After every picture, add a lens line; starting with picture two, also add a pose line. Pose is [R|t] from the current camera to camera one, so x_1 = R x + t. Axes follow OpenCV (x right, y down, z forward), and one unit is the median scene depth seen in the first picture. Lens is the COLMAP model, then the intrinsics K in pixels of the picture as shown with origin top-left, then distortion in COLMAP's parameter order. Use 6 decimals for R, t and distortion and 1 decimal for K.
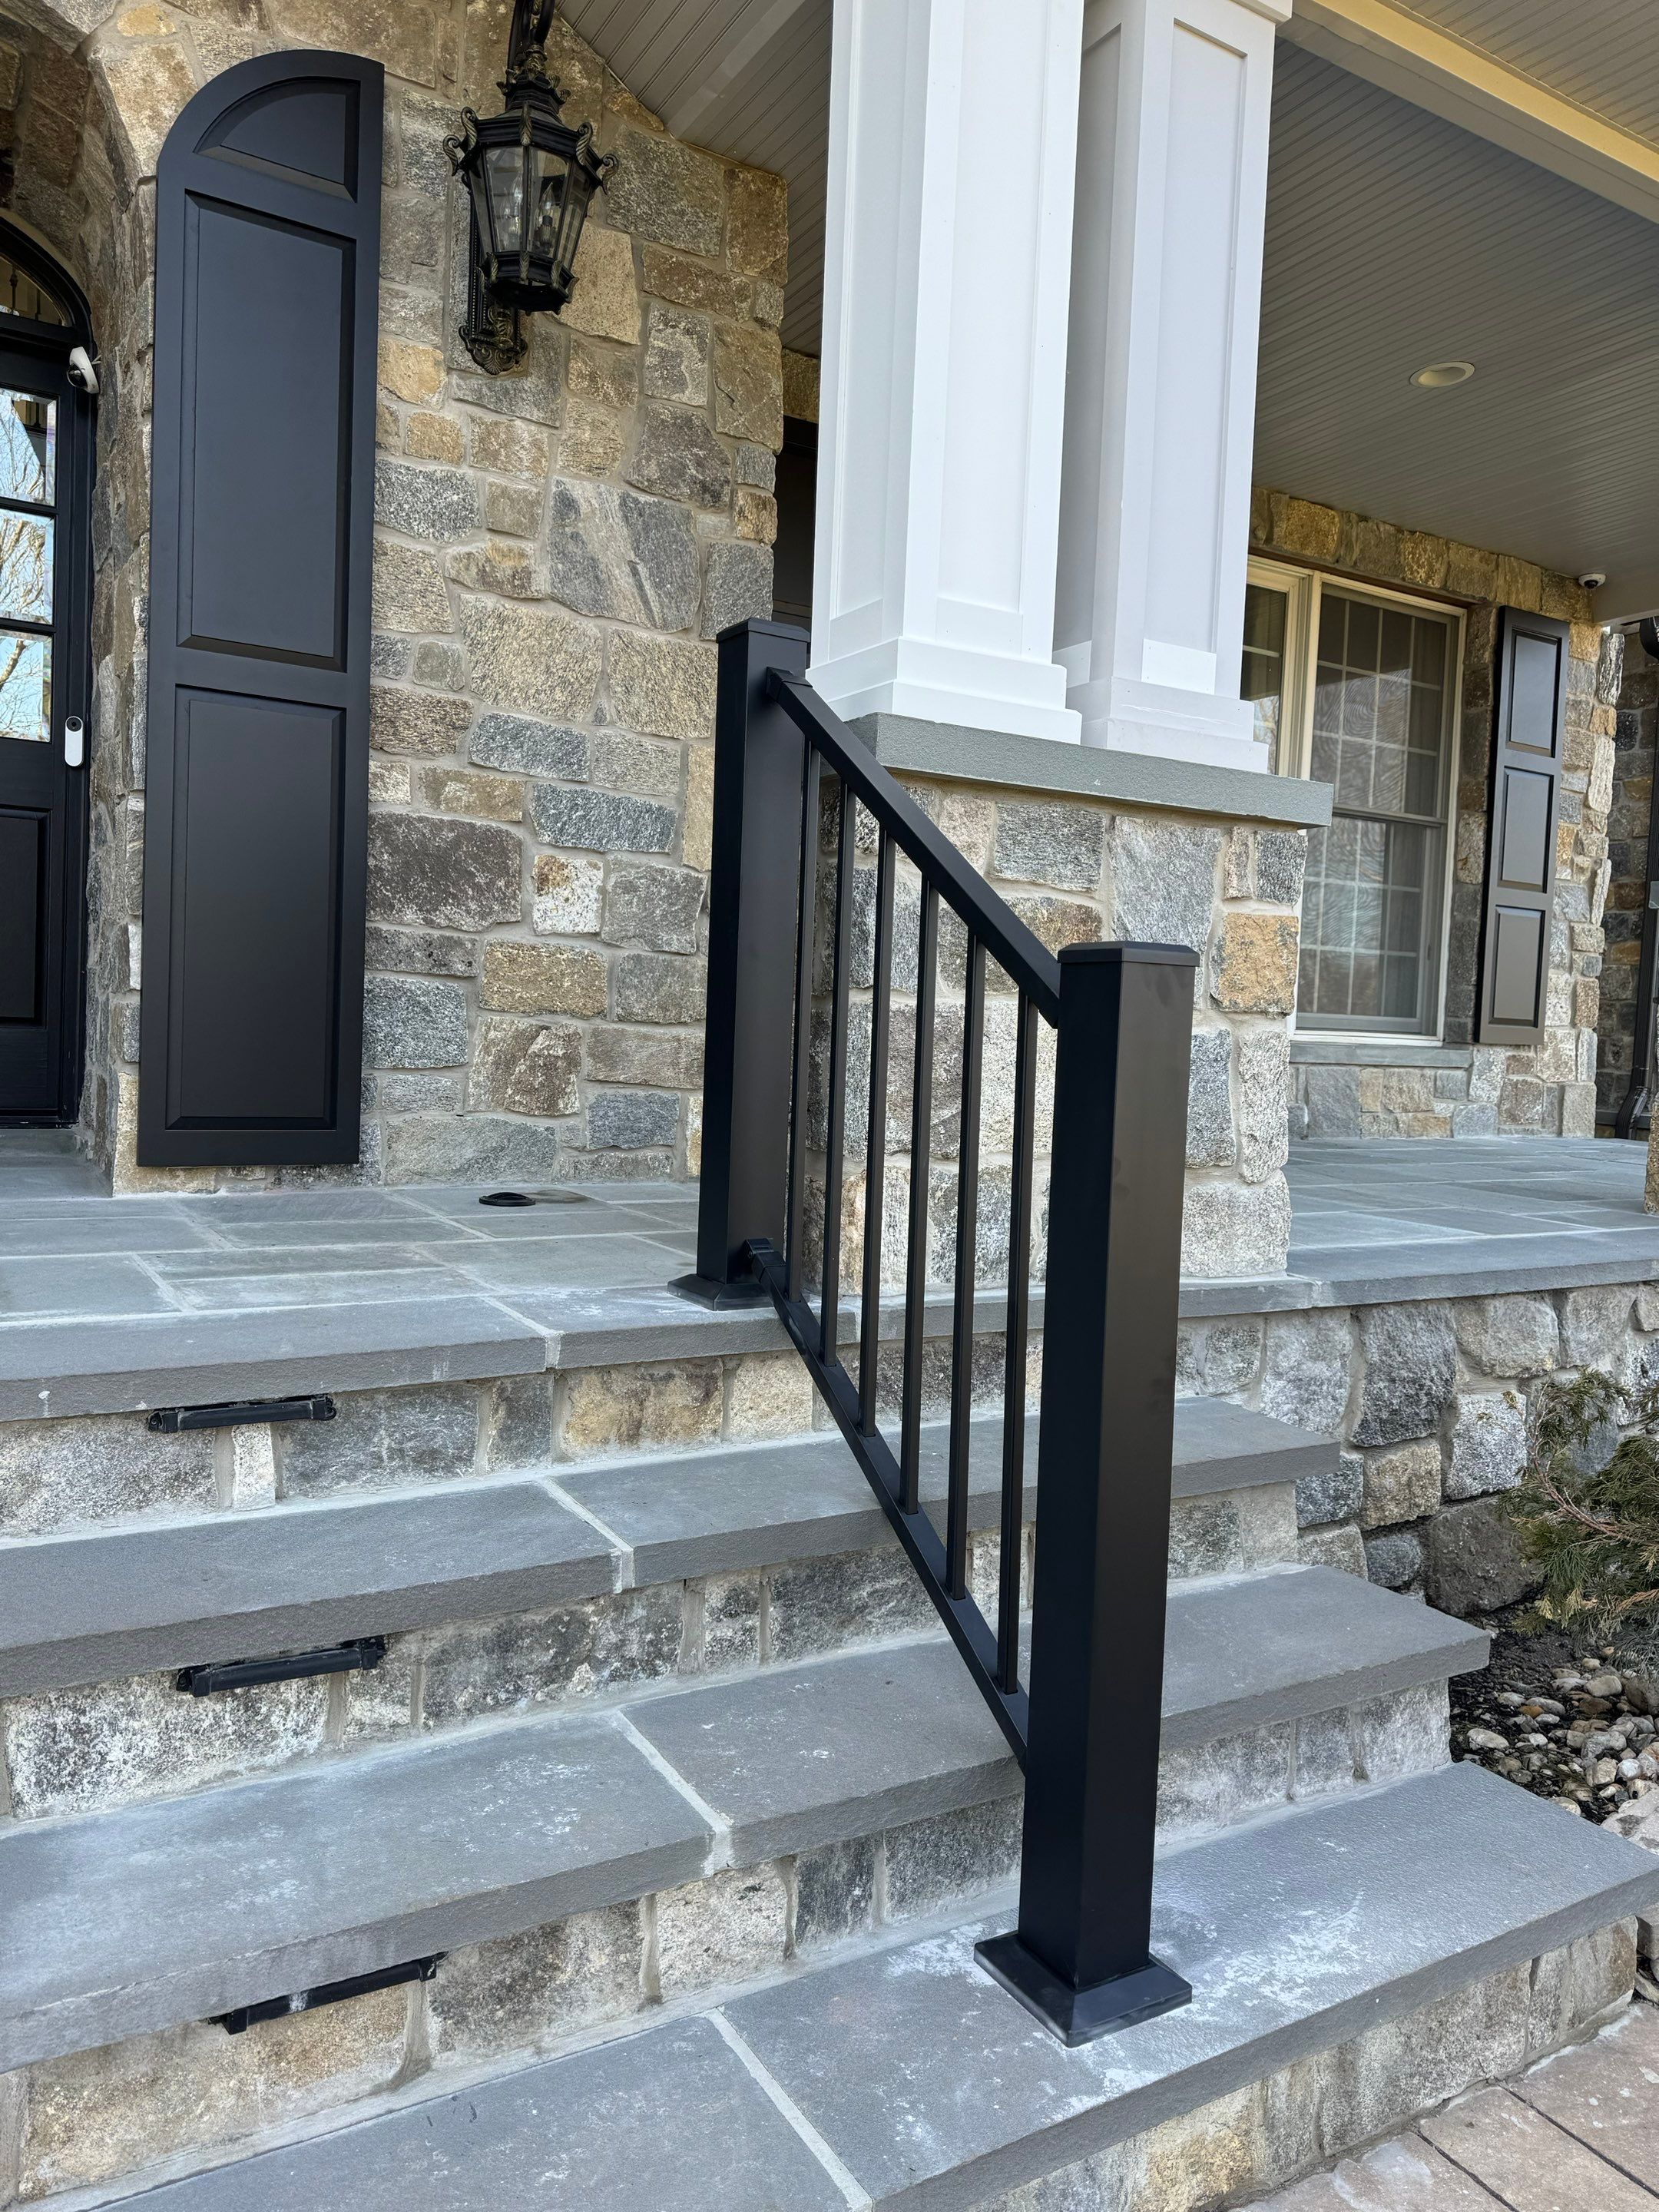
lens RADIAL K [[1554.8, 0, 829.2], [0, 1554.8, 1103.6], [0, 0, 1]] dist [0.037388, -0.042156]
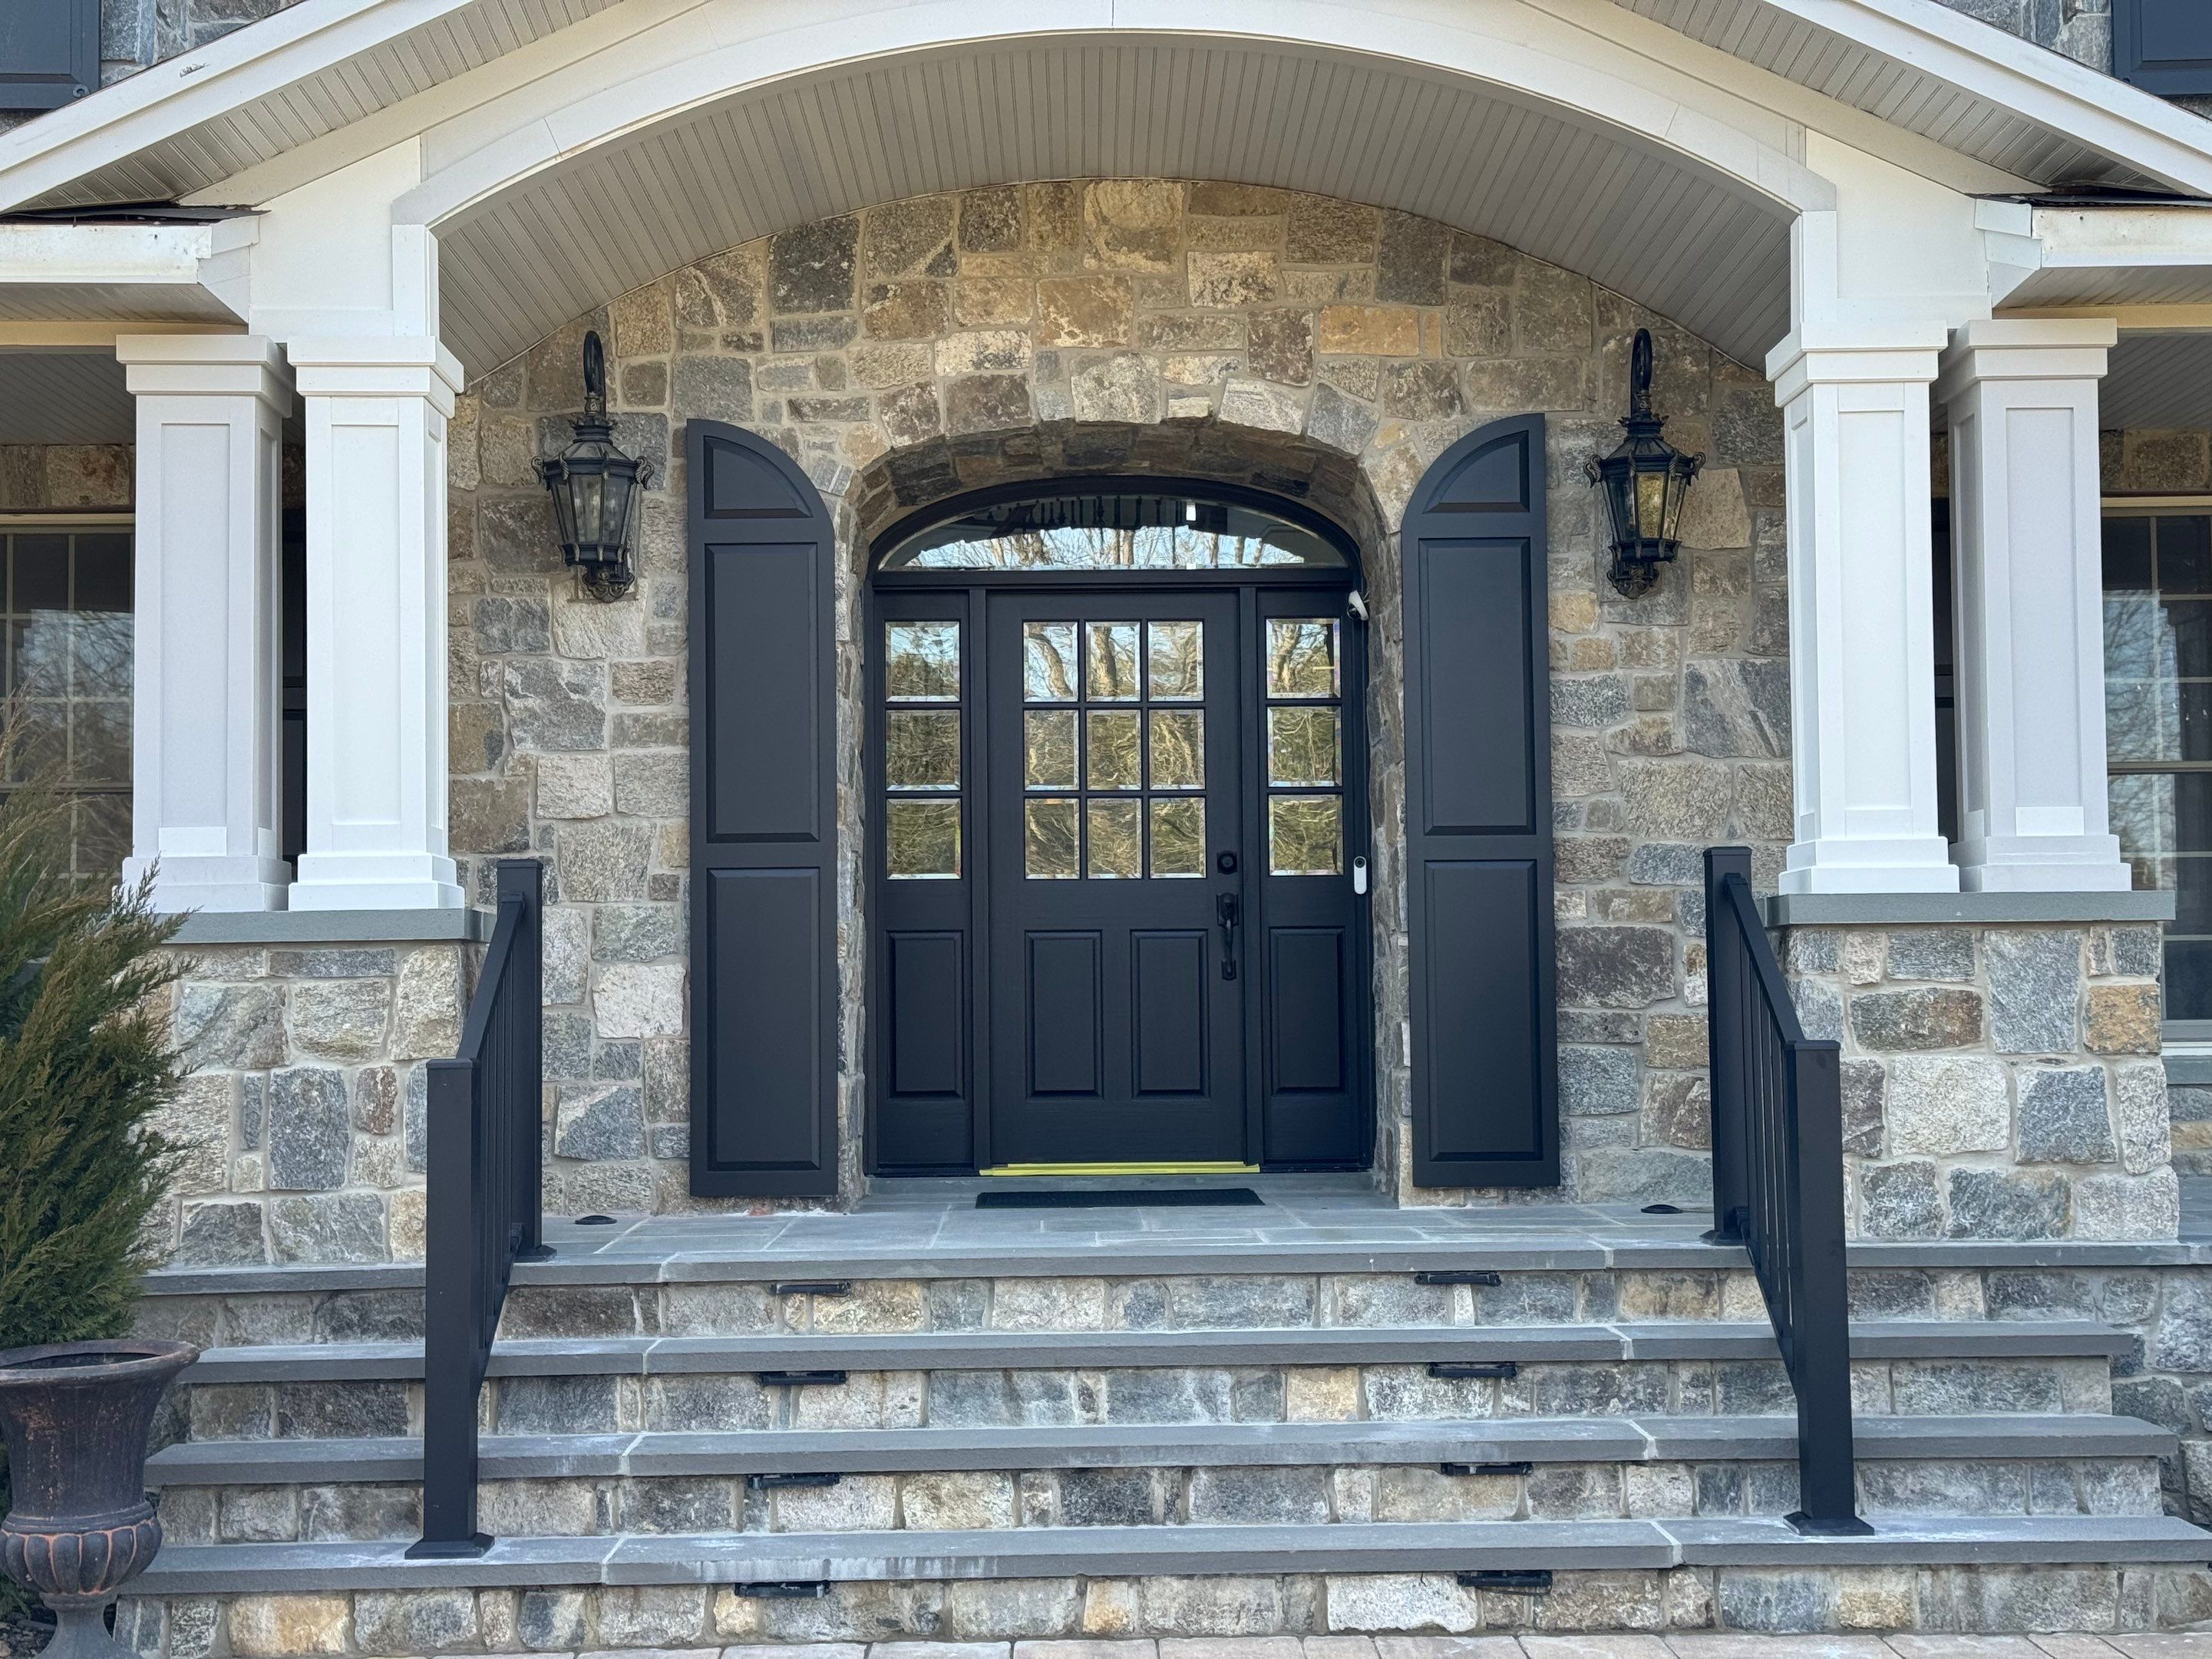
lens RADIAL K [[3044.2, 0, 1106.2], [0, 3044.2, 828.7], [0, 0, 1]] dist [0.158664, -0.020094]
pose [[0.864380, -0.085290, -0.495553, 0.870944], [0.023223, 0.991230, -0.130094, 0.083231], [0.502303, 0.100942, 0.858780, -1.884425]]
